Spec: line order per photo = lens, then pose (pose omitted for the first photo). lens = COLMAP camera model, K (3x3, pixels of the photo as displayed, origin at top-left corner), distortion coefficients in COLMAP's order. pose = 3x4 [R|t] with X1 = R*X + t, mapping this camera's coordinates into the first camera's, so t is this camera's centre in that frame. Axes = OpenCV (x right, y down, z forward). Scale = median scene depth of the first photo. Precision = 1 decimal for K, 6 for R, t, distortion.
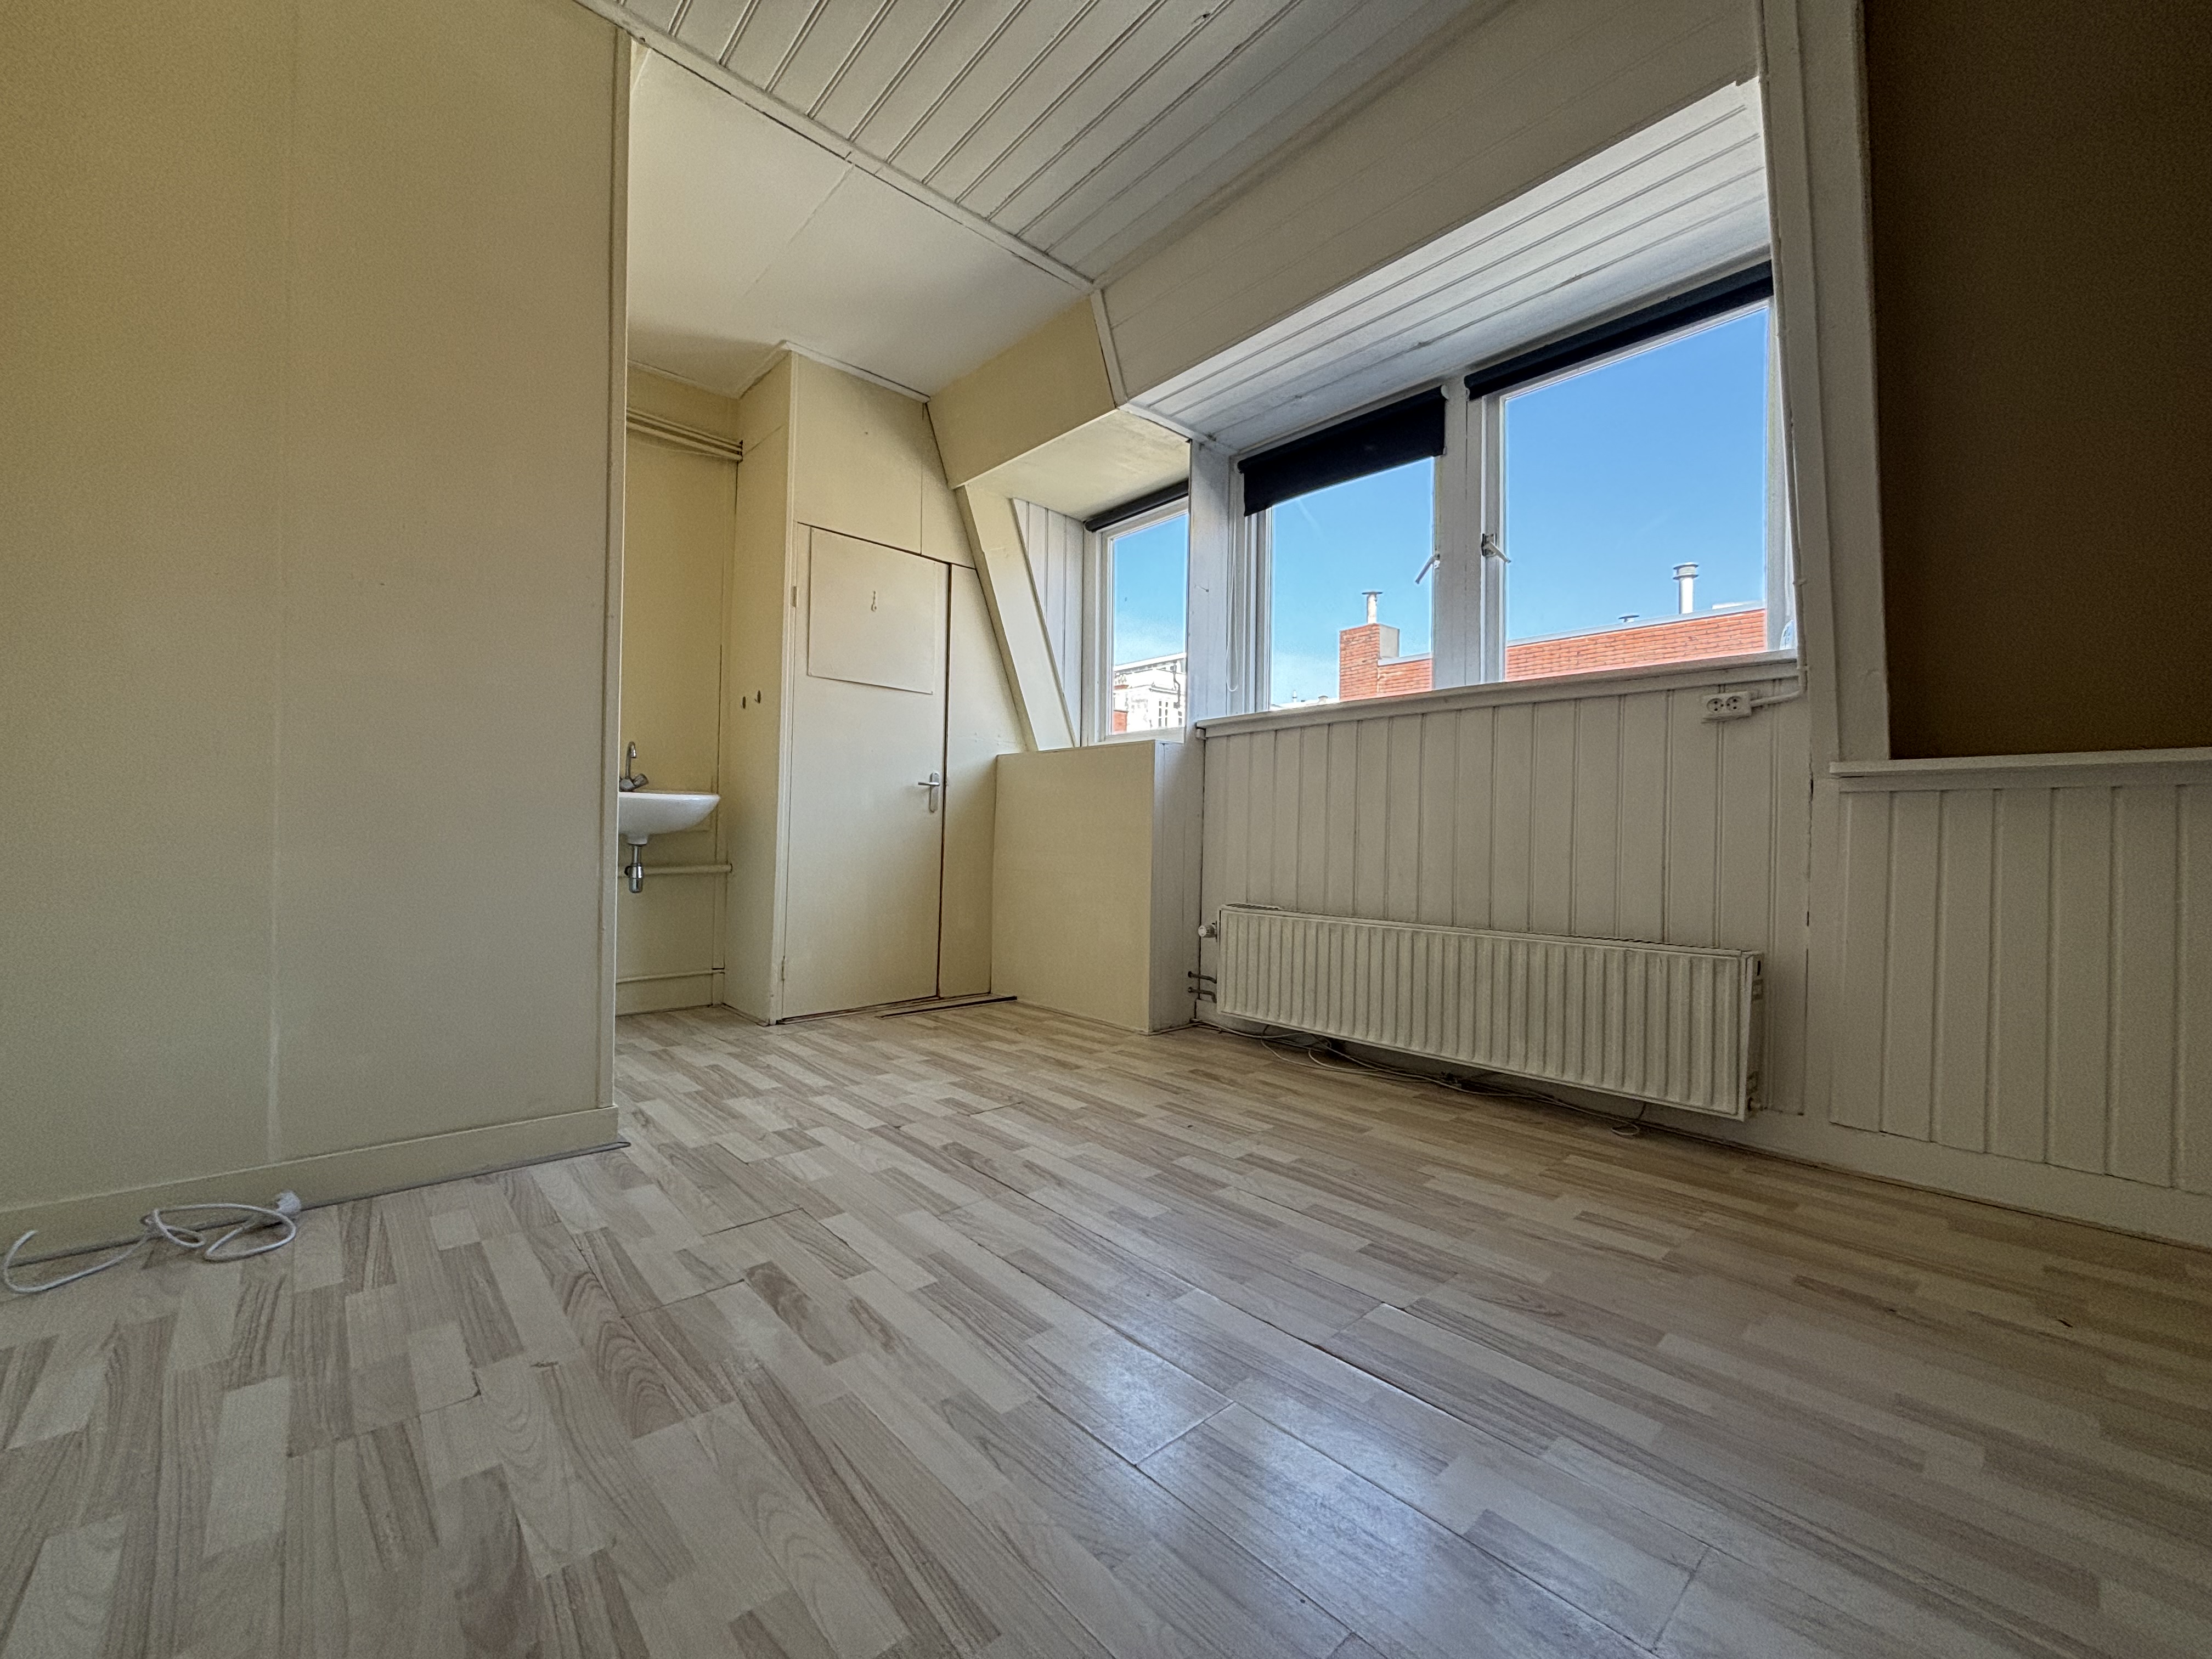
lens RADIAL K [[885.8, 0, 1104.5], [0, 885.8, 825.4], [0, 0, 1]] dist [-0.002901, -0.000298]
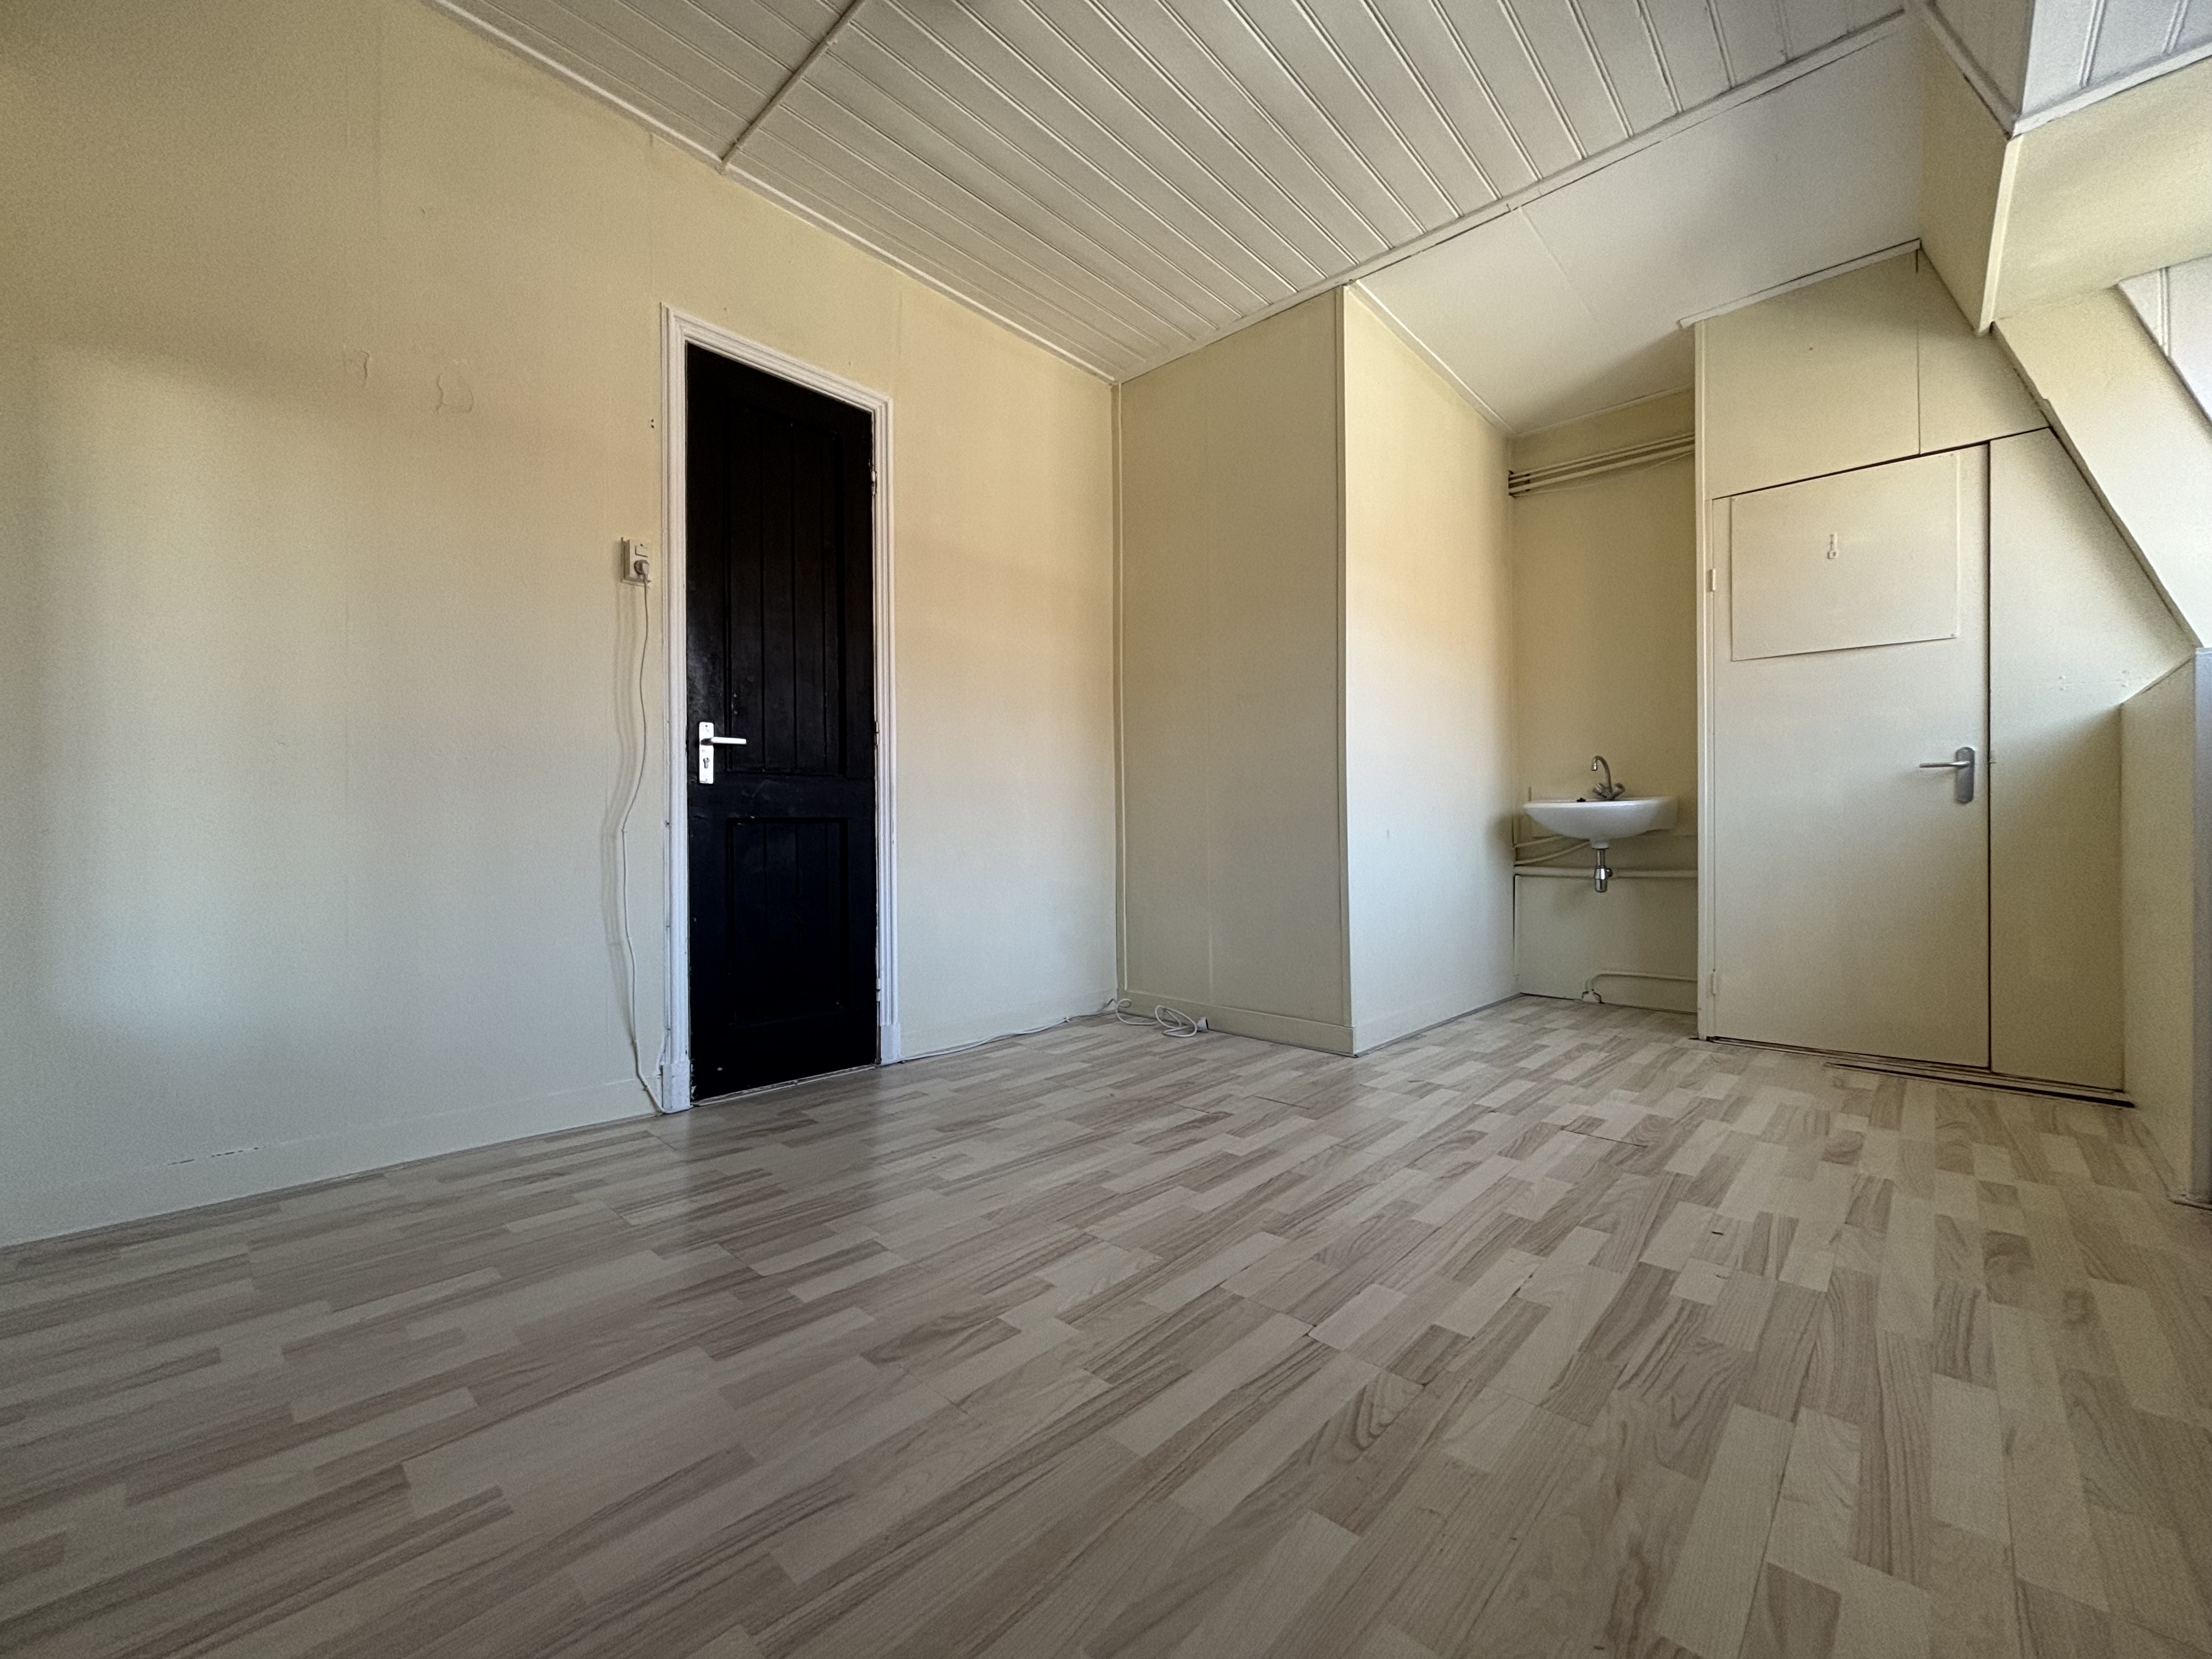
lens RADIAL K [[886.8, 0, 1102.5], [0, 886.8, 827.1], [0, 0, 1]] dist [-0.001608, 0.000031]
pose [[0.079011, -0.023936, -0.996586, 0.766206], [0.015963, 0.999614, -0.022743, 0.014396], [0.996746, -0.014111, 0.079362, 0.430222]]
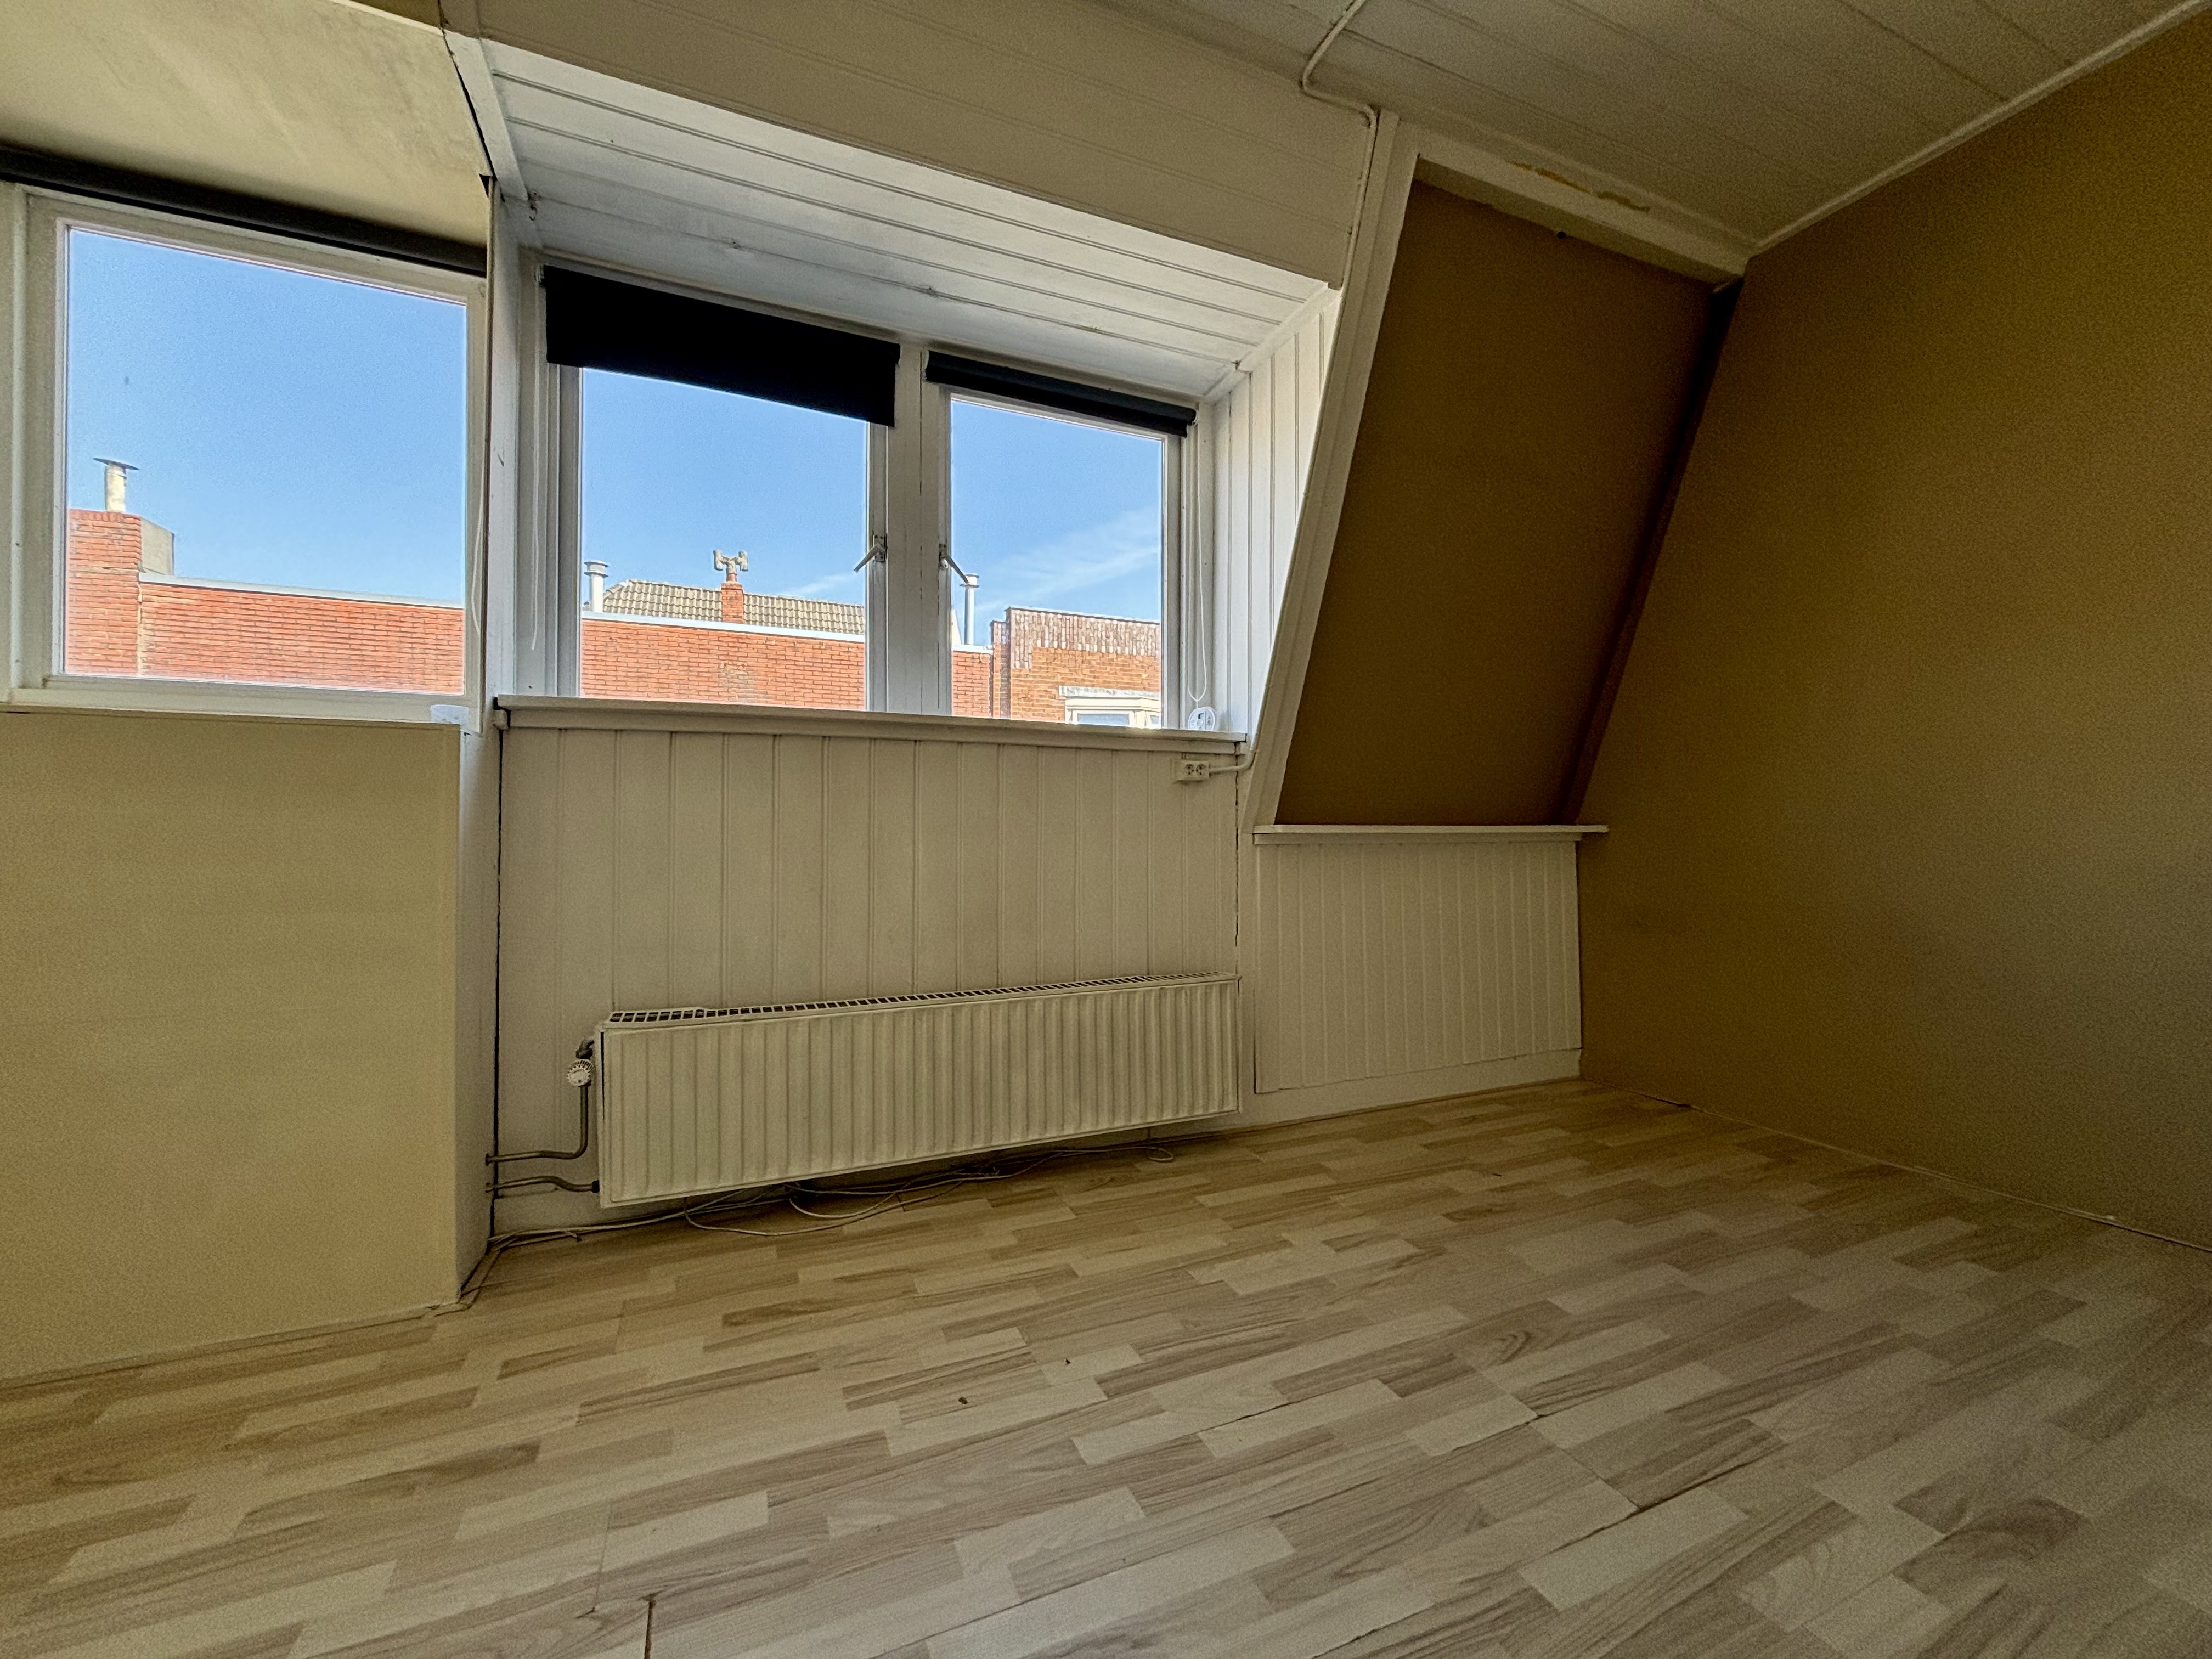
lens RADIAL K [[886.8, 0, 1102.5], [0, 886.8, 827.1], [0, 0, 1]] dist [-0.001608, 0.000031]
pose [[0.320169, -0.008769, 0.947320, -0.443543], [-0.005591, 0.999922, 0.011146, -0.067826], [-0.947344, -0.008865, 0.320095, 0.691183]]
